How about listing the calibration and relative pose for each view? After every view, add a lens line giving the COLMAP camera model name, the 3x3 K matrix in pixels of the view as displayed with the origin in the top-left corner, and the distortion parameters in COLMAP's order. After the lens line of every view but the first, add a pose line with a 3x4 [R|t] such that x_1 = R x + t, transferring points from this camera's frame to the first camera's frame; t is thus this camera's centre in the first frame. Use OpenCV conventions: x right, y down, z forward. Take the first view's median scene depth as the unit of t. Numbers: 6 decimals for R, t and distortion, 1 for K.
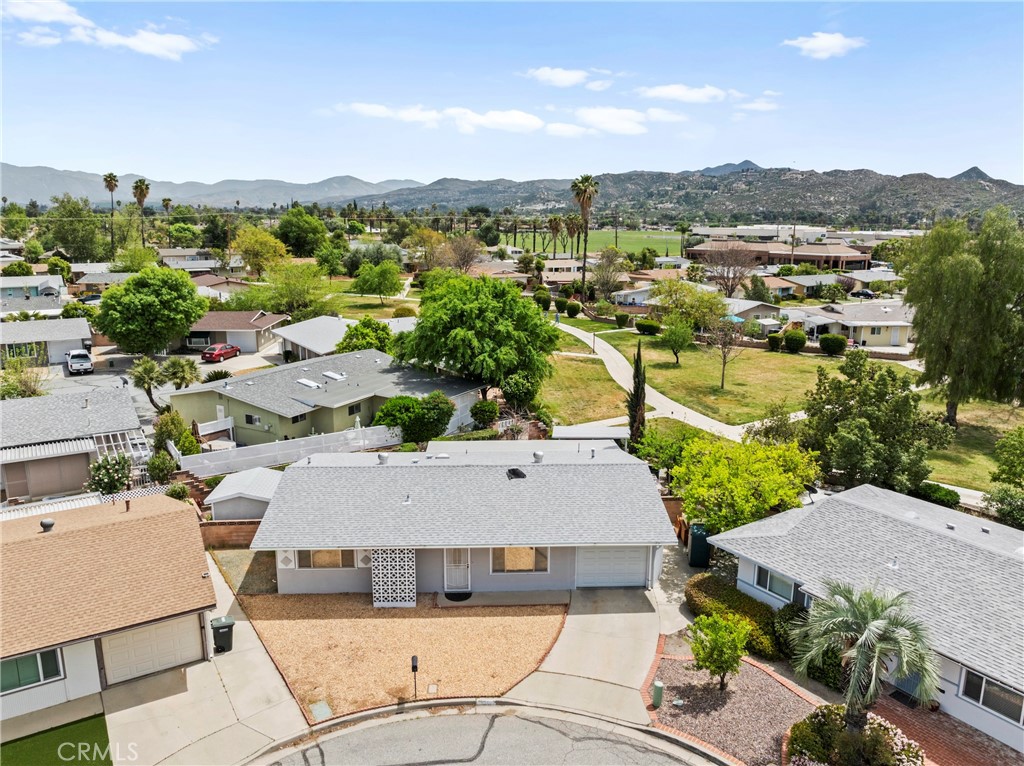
lens RADIAL K [[745.9, 0, 515.2], [0, 745.9, 386.1], [0, 0, 1]] dist [-0.039189, -0.008218]
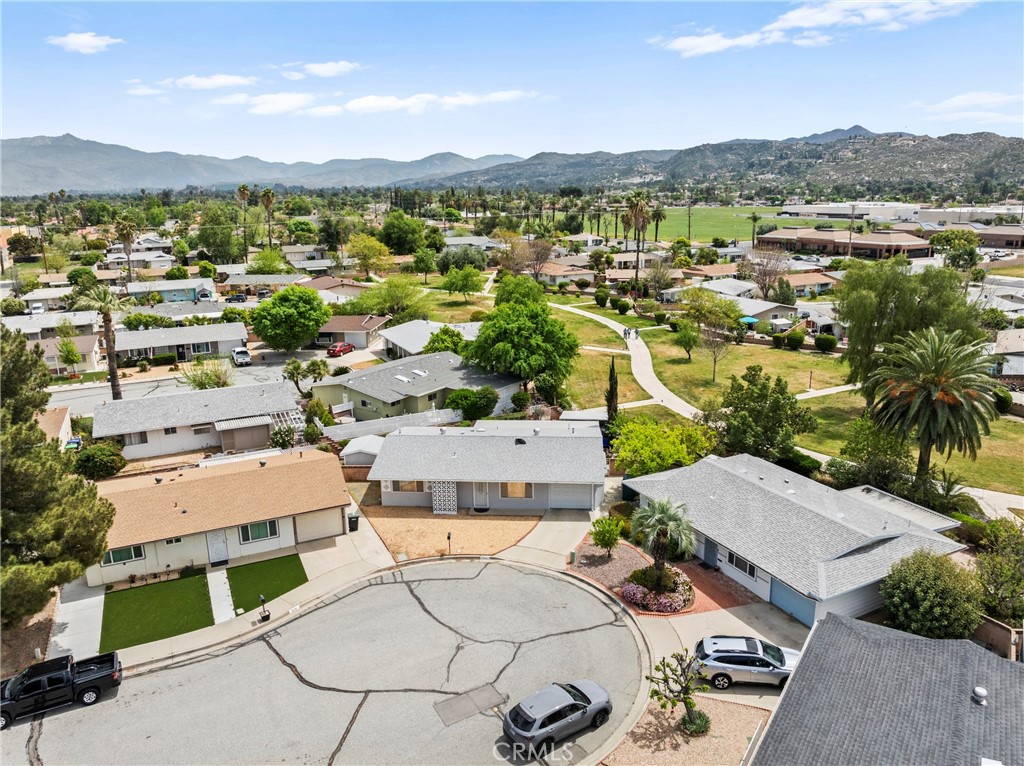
lens RADIAL K [[745.9, 0, 511.2], [0, 745.9, 382.5], [0, 0, 1]] dist [-0.039189, -0.008218]
pose [[0.990462, 0.010298, -0.137398, 0.153652], [-0.005809, 0.999437, 0.033031, -0.051121], [0.137661, -0.031918, 0.989965, -0.479000]]
